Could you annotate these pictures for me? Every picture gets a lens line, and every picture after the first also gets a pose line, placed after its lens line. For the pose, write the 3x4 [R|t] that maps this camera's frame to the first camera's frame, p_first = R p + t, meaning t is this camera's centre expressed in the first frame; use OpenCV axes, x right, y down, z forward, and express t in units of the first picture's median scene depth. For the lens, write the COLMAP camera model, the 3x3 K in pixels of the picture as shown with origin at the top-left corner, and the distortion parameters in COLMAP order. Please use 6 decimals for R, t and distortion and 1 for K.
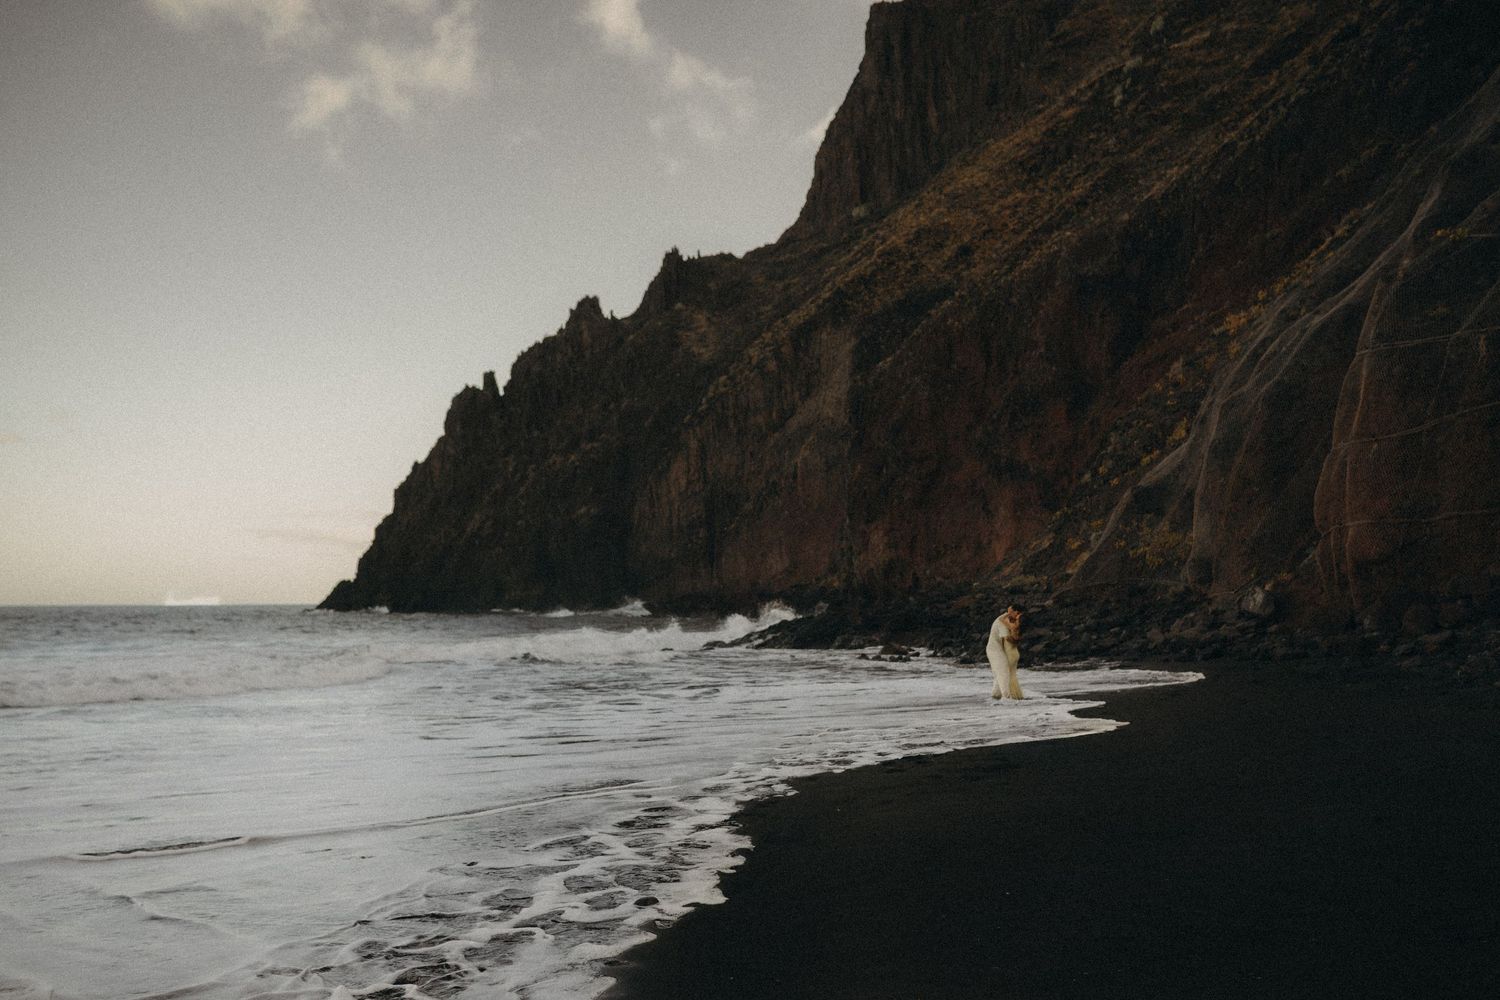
lens RADIAL K [[1441.3, 0, 750.0], [0, 1441.3, 500.0], [0, 0, 1]] dist [-0.009545, 0.003553]
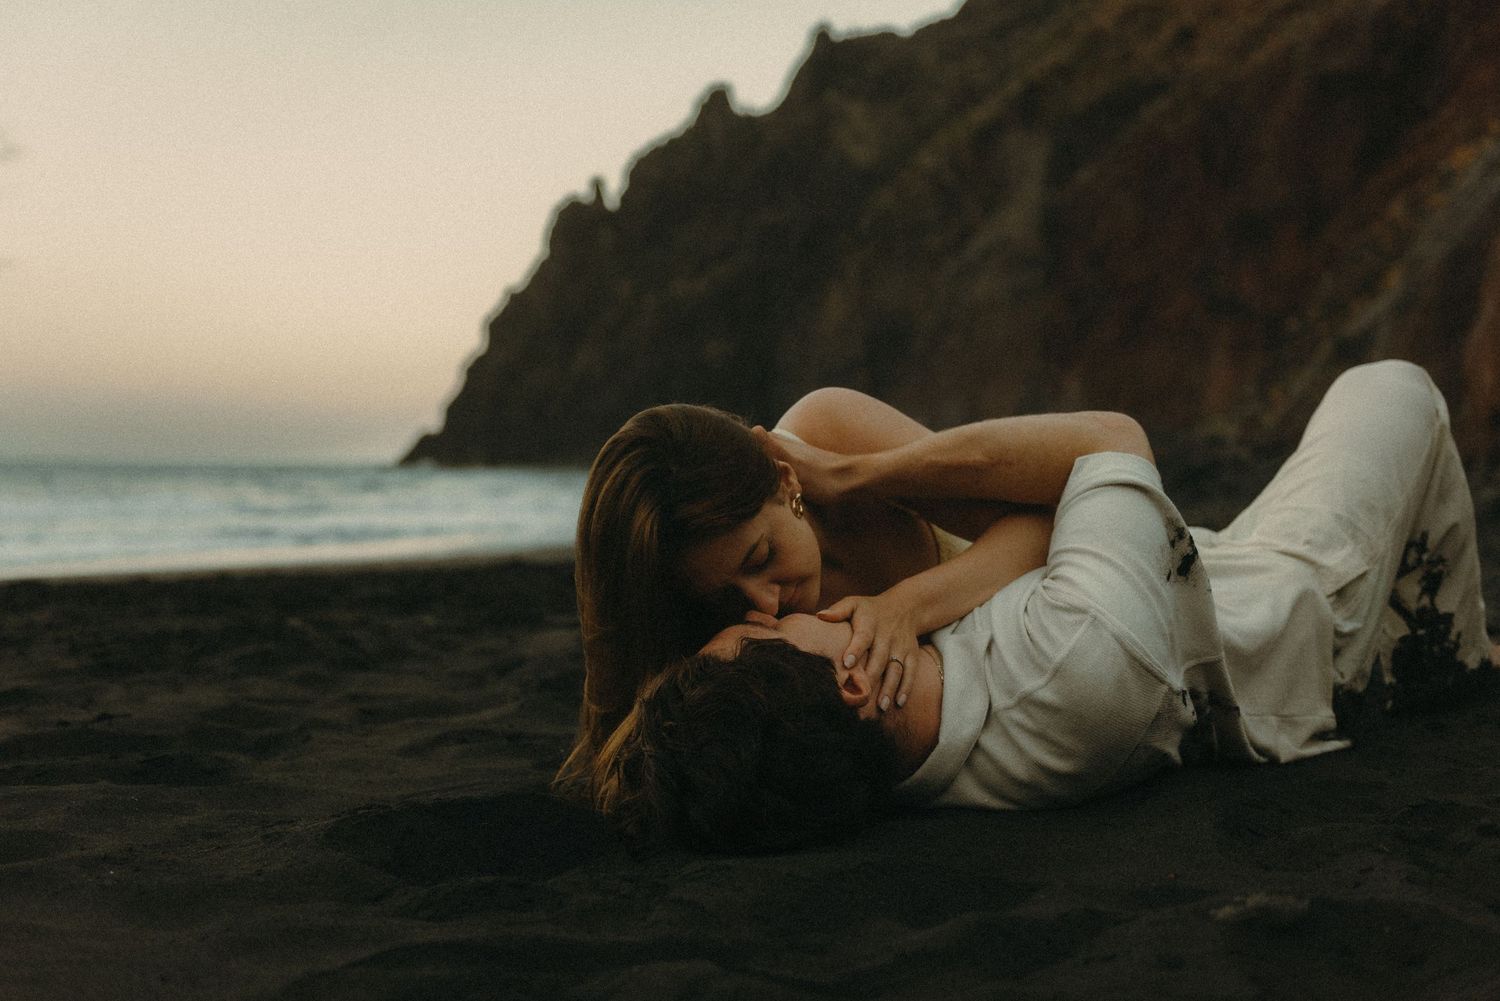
lens RADIAL K [[1878.5, 0, 750.0], [0, 1878.5, 500.5], [0, 0, 1]] dist [0.003482, 0.009072]
pose [[0.996800, 0.010100, -0.079293, -0.010701], [-0.002885, 0.995885, 0.090578, -0.004310], [0.079881, -0.090060, 0.992728, -0.105268]]
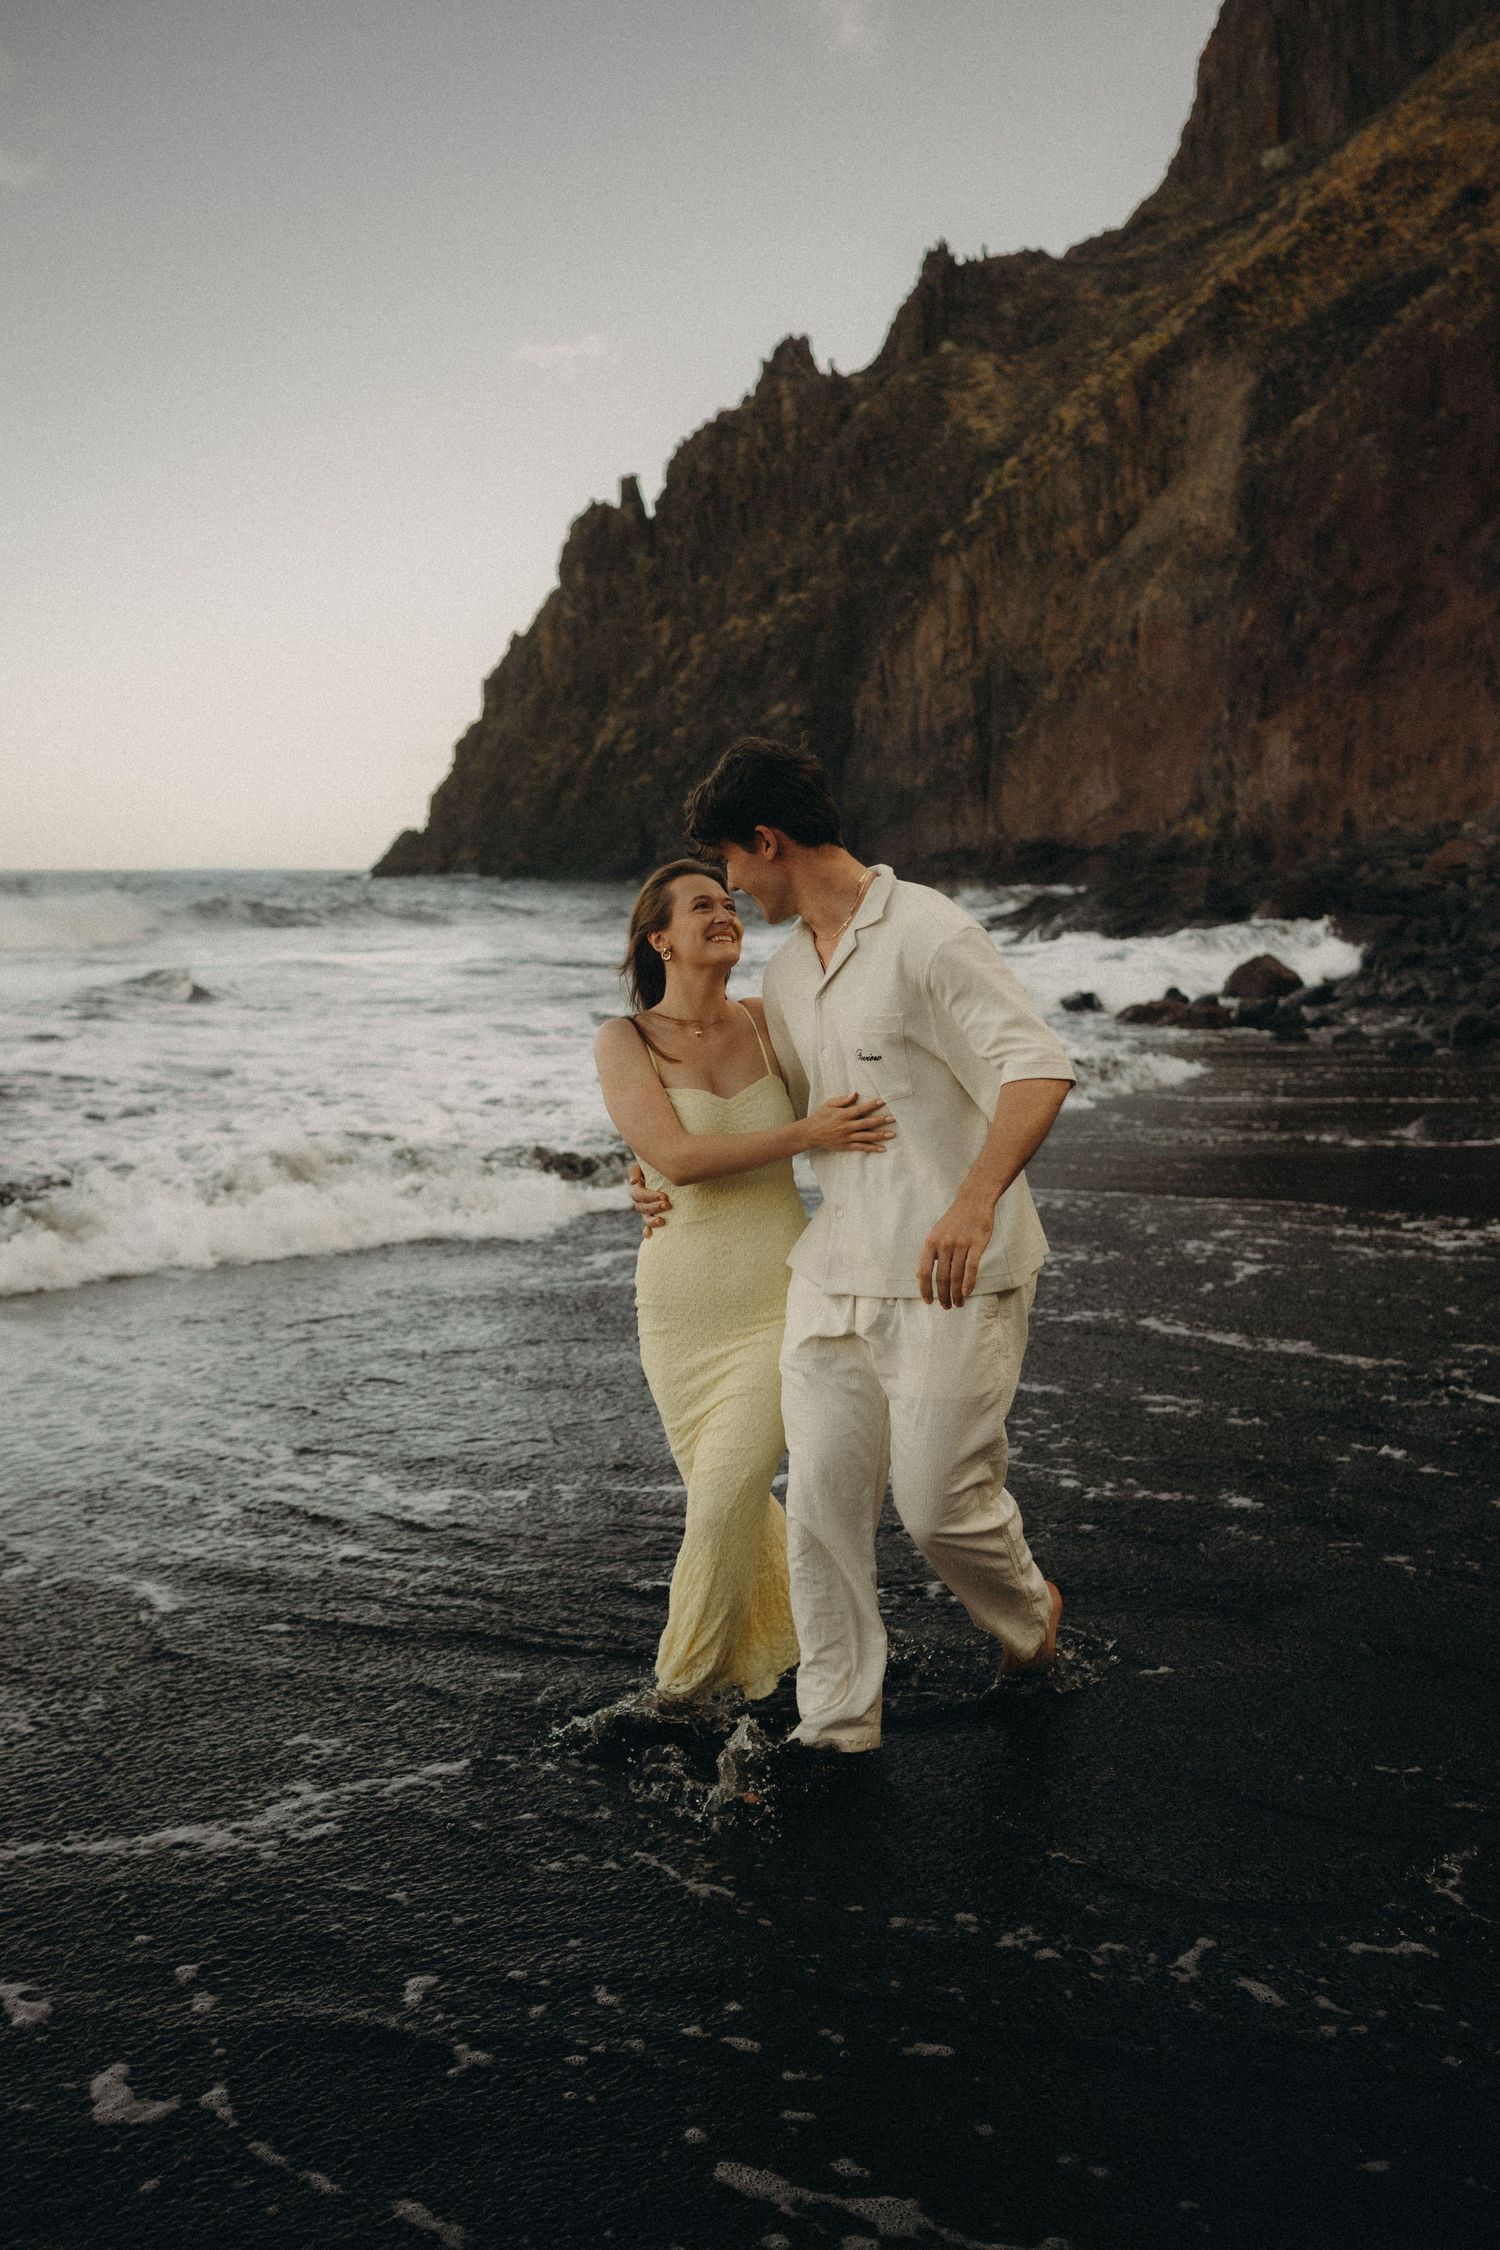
lens RADIAL K [[2195.7, 0, 750.0], [0, 2195.7, 1125.0], [0, 0, 1]] dist [0.006805, -0.017419]
pose [[0.988462, 0.019728, -0.150177, 0.014532], [0.008616, 0.982552, 0.185789, 0.009237], [0.151222, -0.184939, 0.971046, 0.111095]]
